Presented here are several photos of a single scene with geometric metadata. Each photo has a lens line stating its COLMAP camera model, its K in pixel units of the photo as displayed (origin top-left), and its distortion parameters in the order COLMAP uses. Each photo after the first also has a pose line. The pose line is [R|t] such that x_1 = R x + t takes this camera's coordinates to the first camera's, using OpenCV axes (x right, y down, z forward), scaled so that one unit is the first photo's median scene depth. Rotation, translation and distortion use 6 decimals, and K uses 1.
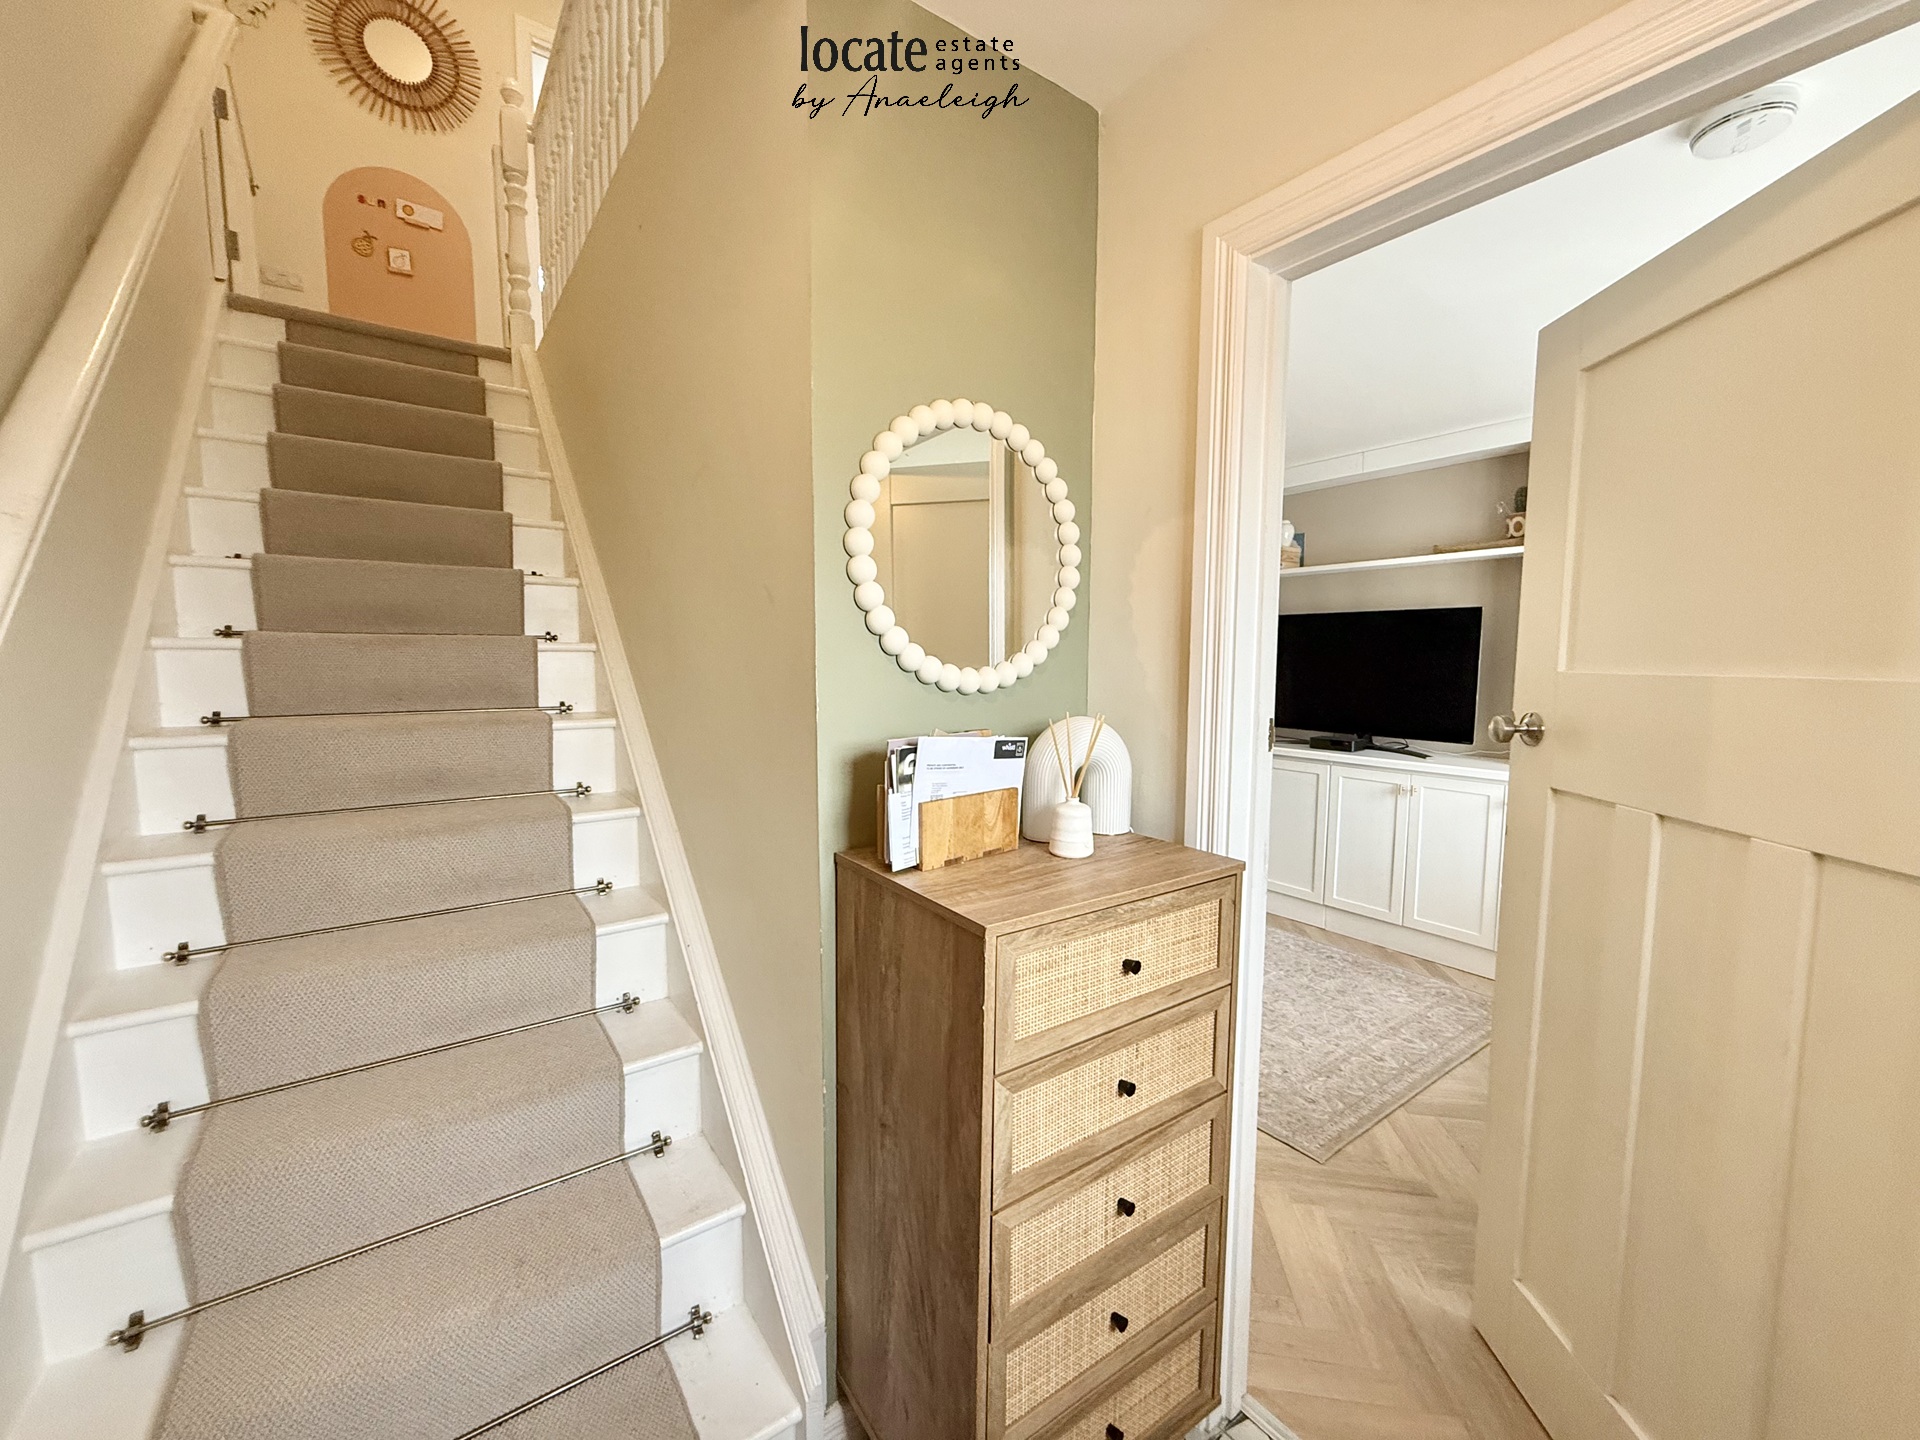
lens RADIAL K [[761.0, 0, 954.5], [0, 761.0, 723.0], [0, 0, 1]] dist [-0.000239, -0.000090]
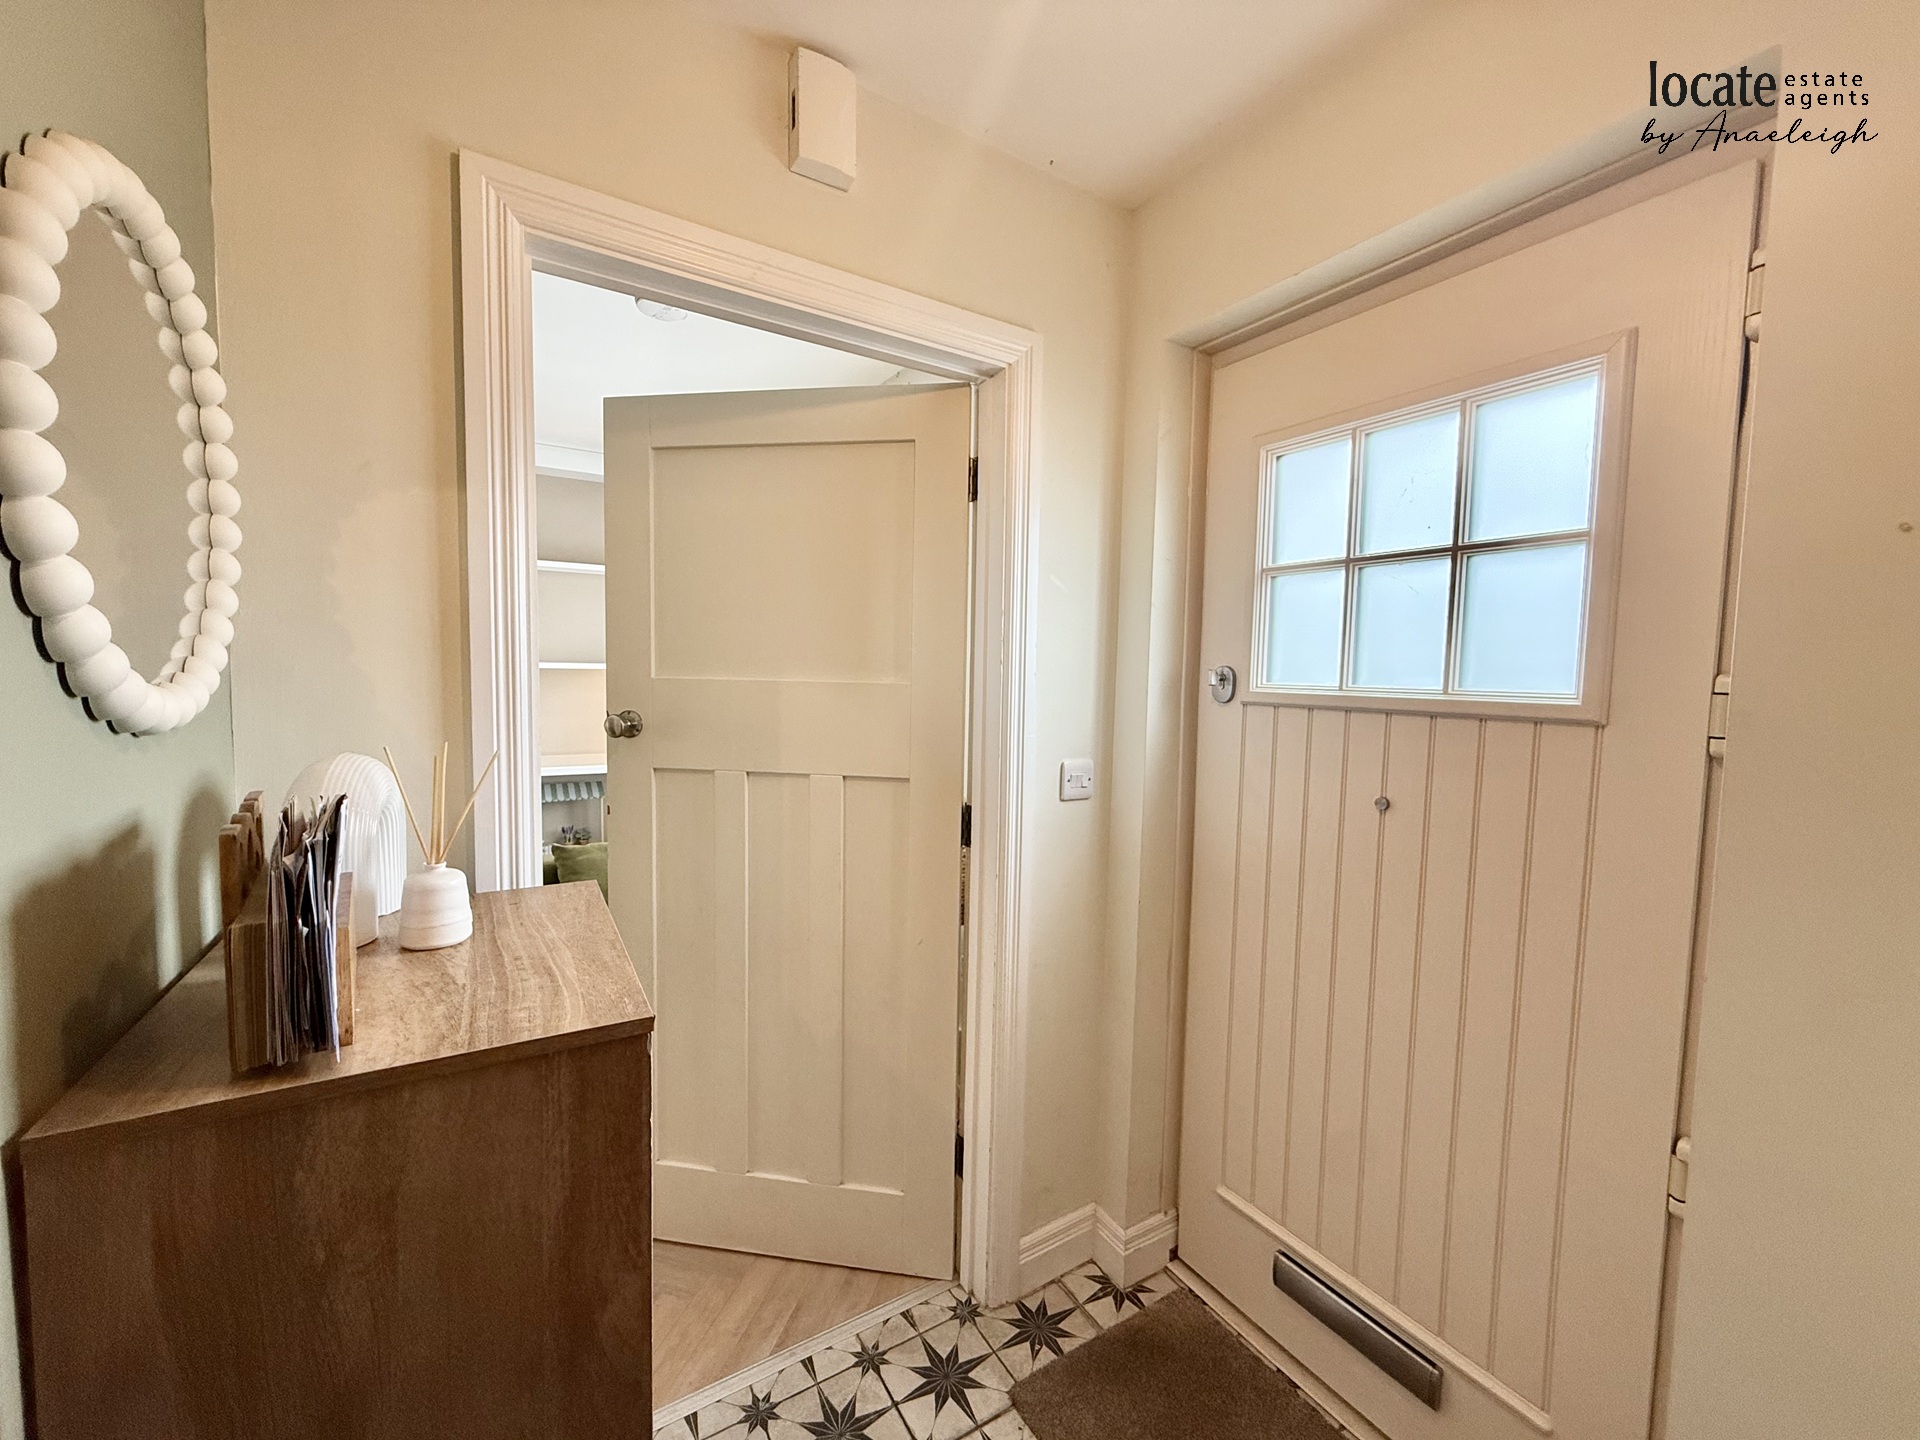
lens RADIAL K [[761.0, 0, 957.0], [0, 761.0, 718.6], [0, 0, 1]] dist [-0.000239, -0.000090]
pose [[0.070098, -0.066643, 0.995312, -0.582645], [0.067331, 0.995807, 0.061934, -0.055643], [-0.995265, 0.062674, 0.074291, 0.503920]]
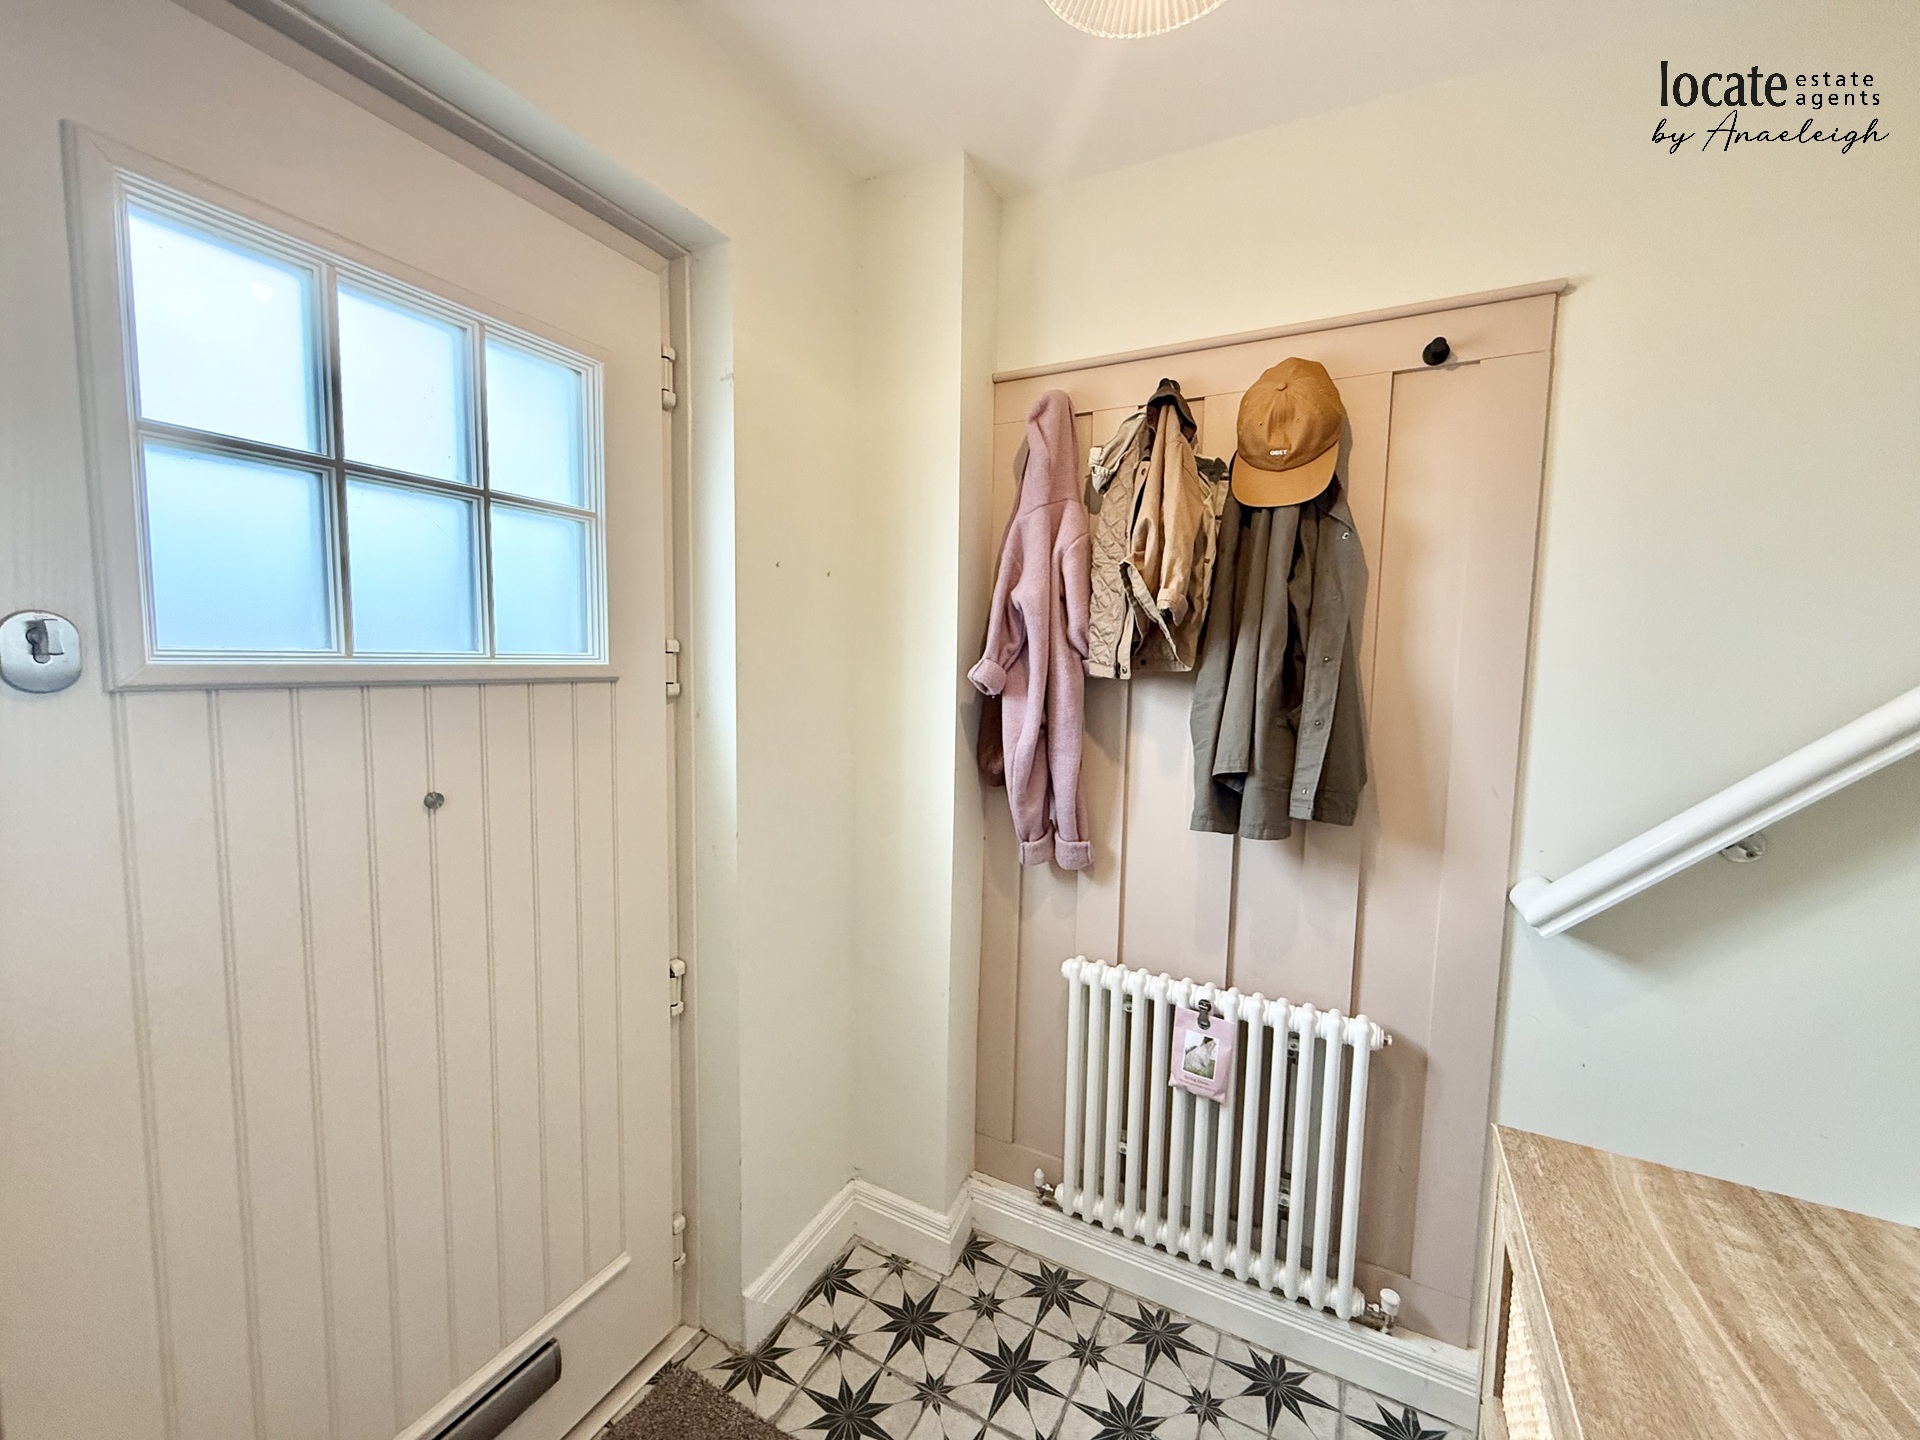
lens RADIAL K [[761.0, 0, 947.2], [0, 761.0, 714.9], [0, 0, 1]] dist [-0.000239, -0.000090]
pose [[-0.892544, 0.017882, -0.450605, 0.566934], [-0.059443, 0.985830, 0.156863, -0.095221], [0.447025, 0.166793, -0.878834, 1.058171]]
